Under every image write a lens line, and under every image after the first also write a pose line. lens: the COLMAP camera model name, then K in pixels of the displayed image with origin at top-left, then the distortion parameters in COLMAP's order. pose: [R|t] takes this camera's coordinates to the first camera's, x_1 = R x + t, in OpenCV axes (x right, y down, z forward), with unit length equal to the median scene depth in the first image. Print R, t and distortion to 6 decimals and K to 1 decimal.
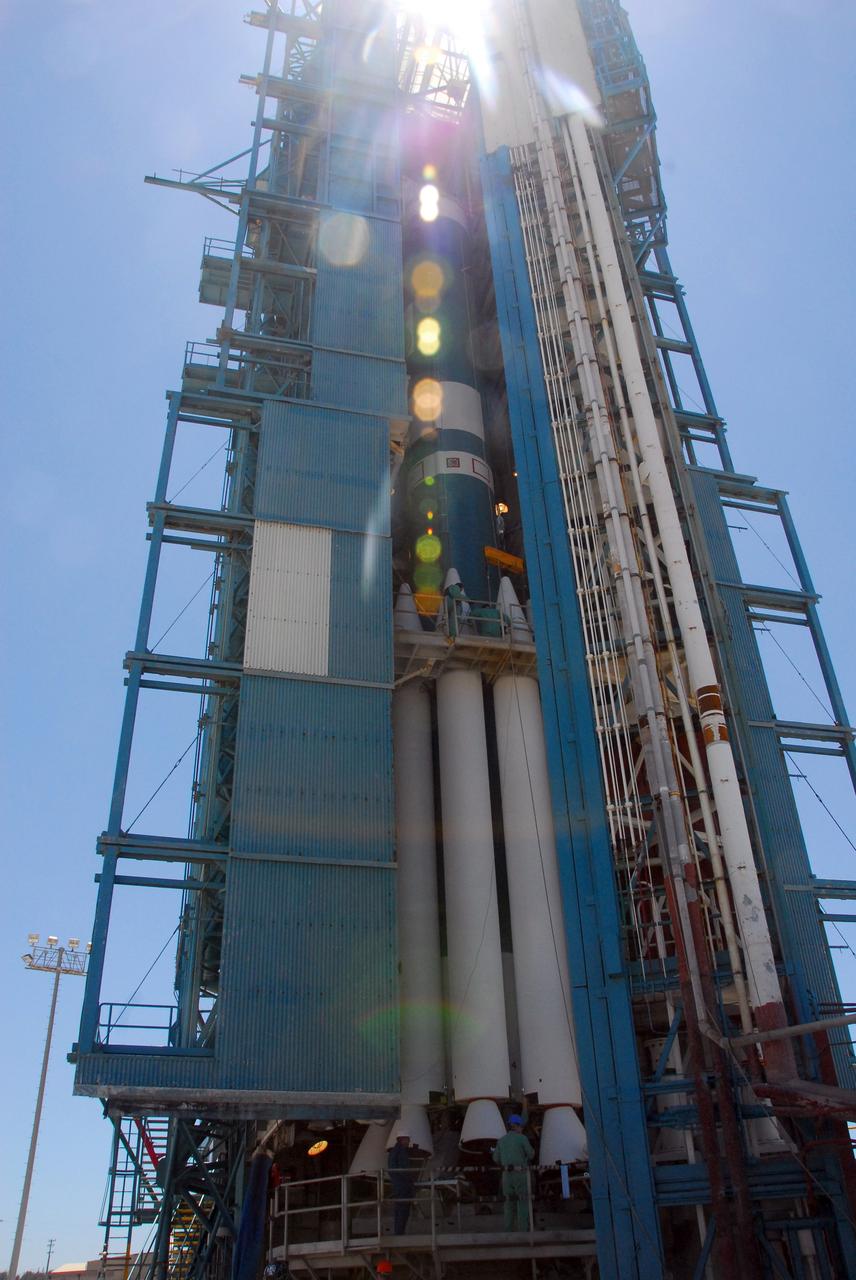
lens RADIAL K [[1003.7, 0, 420.9], [0, 1003.7, 636.7], [0, 0, 1]] dist [-0.159746, 0.109842]
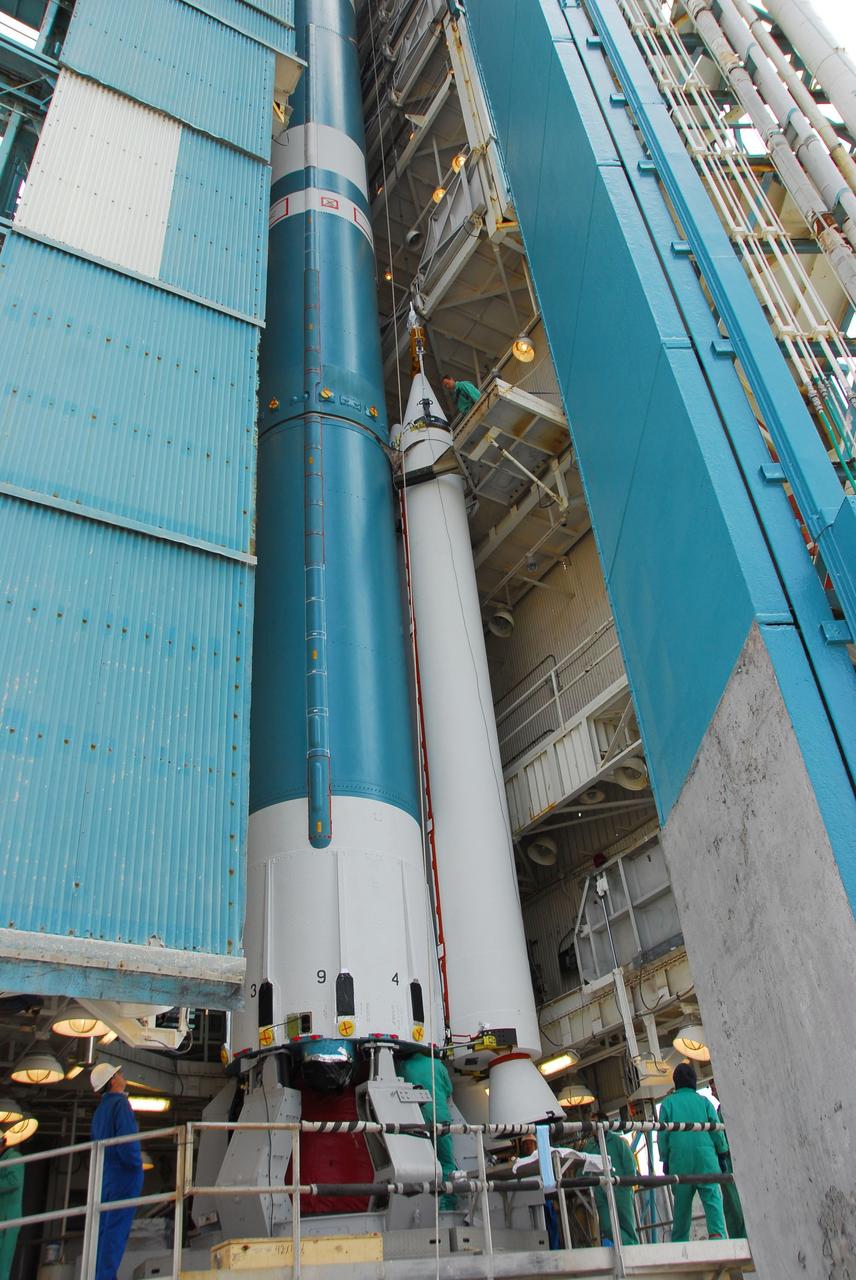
lens RADIAL K [[1018.2, 0, 435.1], [0, 1018.2, 649.7], [0, 0, 1]] dist [-0.160481, 0.126325]
pose [[0.956529, 0.127532, 0.262274, -0.078105], [-0.117163, 0.991596, -0.054867, 0.332878], [-0.267067, 0.021754, 0.963432, 0.502865]]
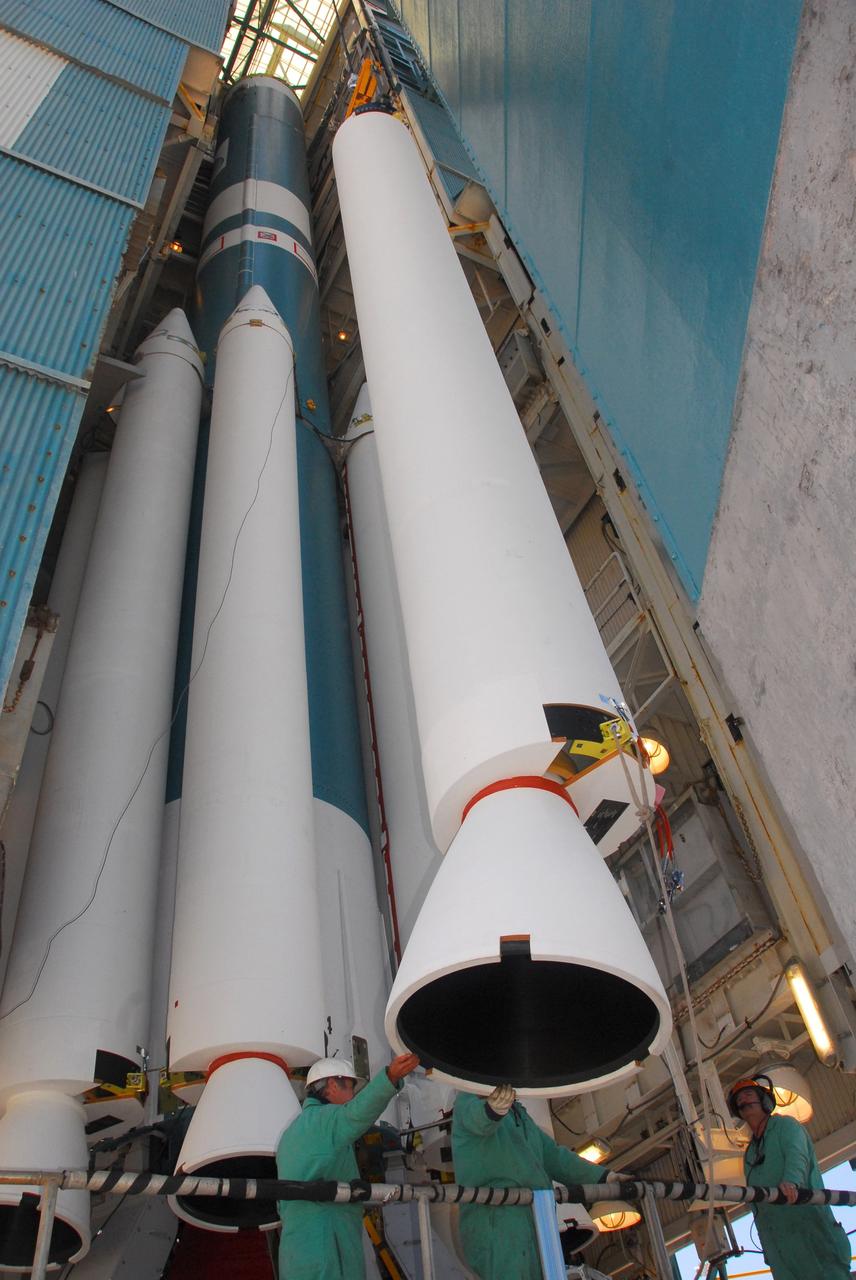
lens RADIAL K [[1003.7, 0, 420.9], [0, 1003.7, 636.7], [0, 0, 1]] dist [-0.159746, 0.109842]
pose [[0.968516, 0.115870, 0.220343, 0.031728], [-0.059995, 0.967632, -0.245132, 0.463814], [-0.241615, 0.224195, 0.944118, 0.706390]]
